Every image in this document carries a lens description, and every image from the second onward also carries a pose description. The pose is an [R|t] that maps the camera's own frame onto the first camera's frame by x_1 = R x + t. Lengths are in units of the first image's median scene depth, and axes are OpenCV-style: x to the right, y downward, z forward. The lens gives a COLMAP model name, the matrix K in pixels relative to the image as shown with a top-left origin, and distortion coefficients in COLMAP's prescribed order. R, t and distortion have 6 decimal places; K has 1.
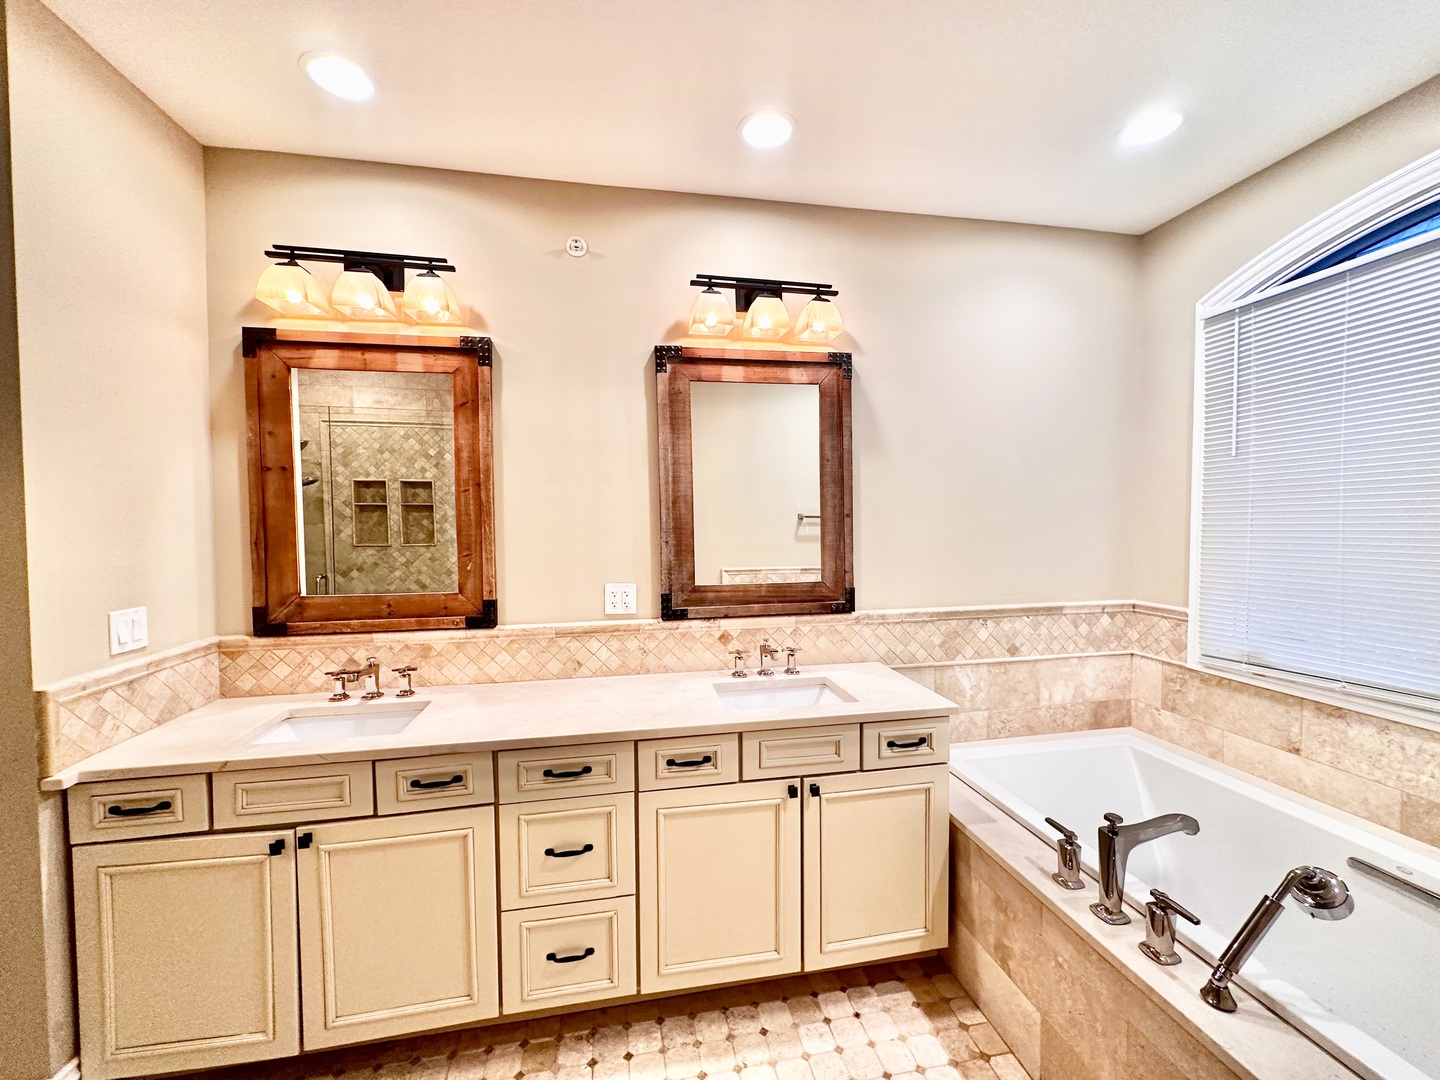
lens RADIAL K [[573.7, 0, 720.0], [0, 573.7, 540.0], [0, 0, 1]] dist [-0.002508, 0.000251]
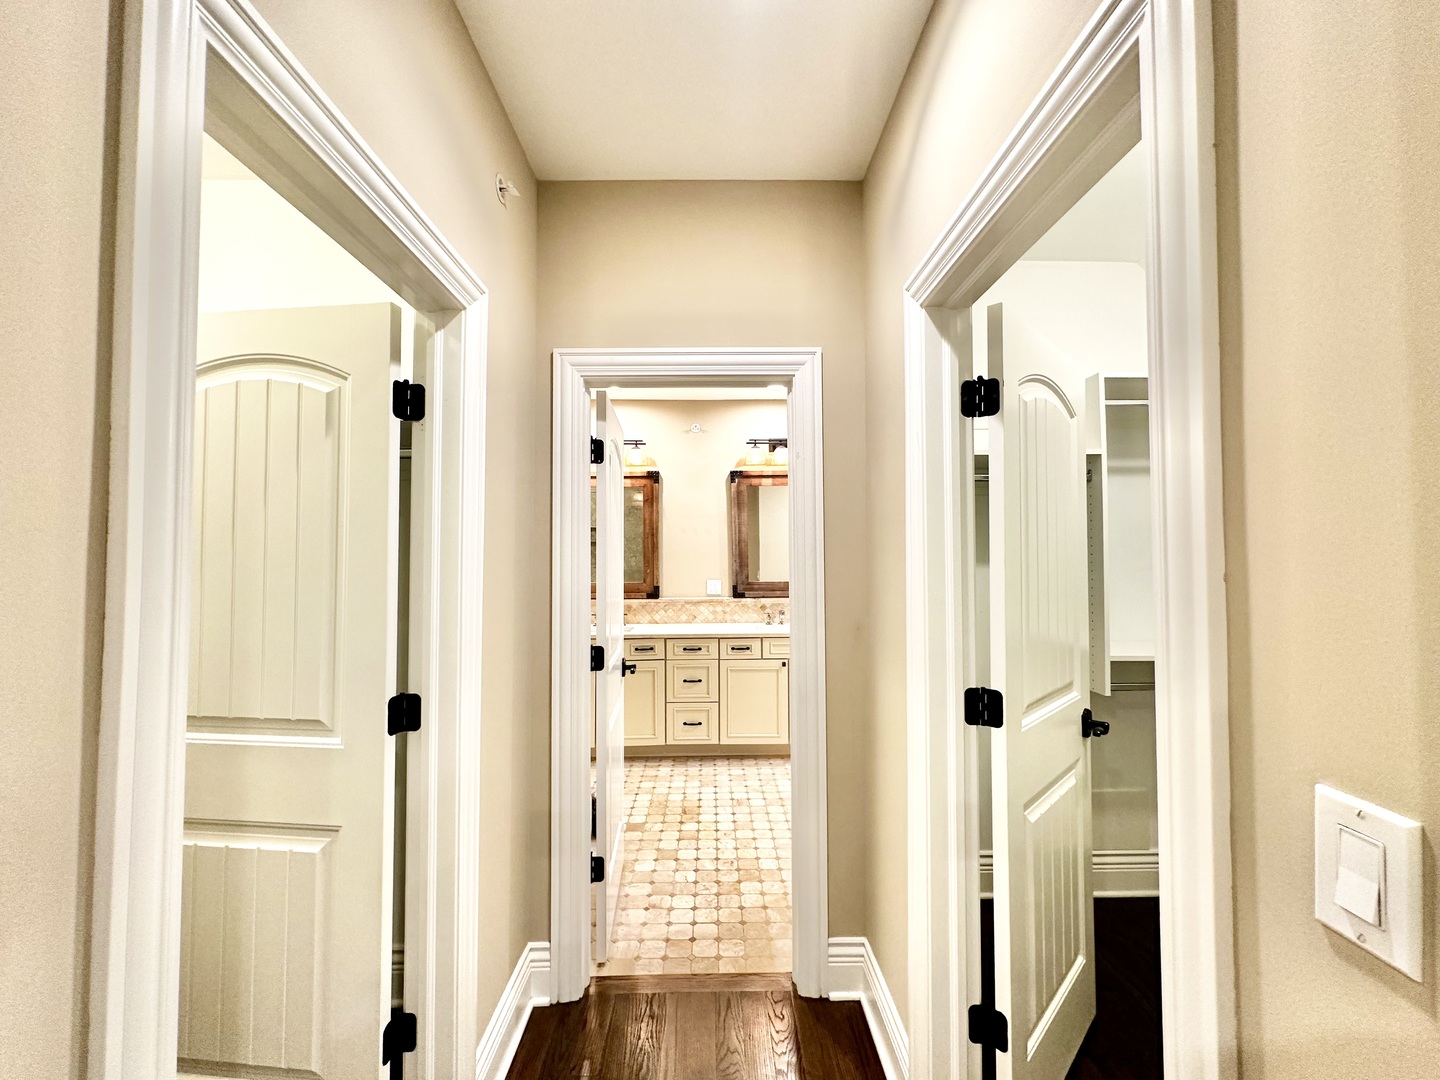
lens RADIAL K [[573.7, 0, 720.0], [0, 573.7, 540.0], [0, 0, 1]] dist [-0.002508, 0.000251]
pose [[0.985721, -0.002556, -0.168369, 0.224365], [-0.007937, 0.998068, -0.061619, 0.061655], [0.168202, 0.062075, 0.983796, -1.191346]]
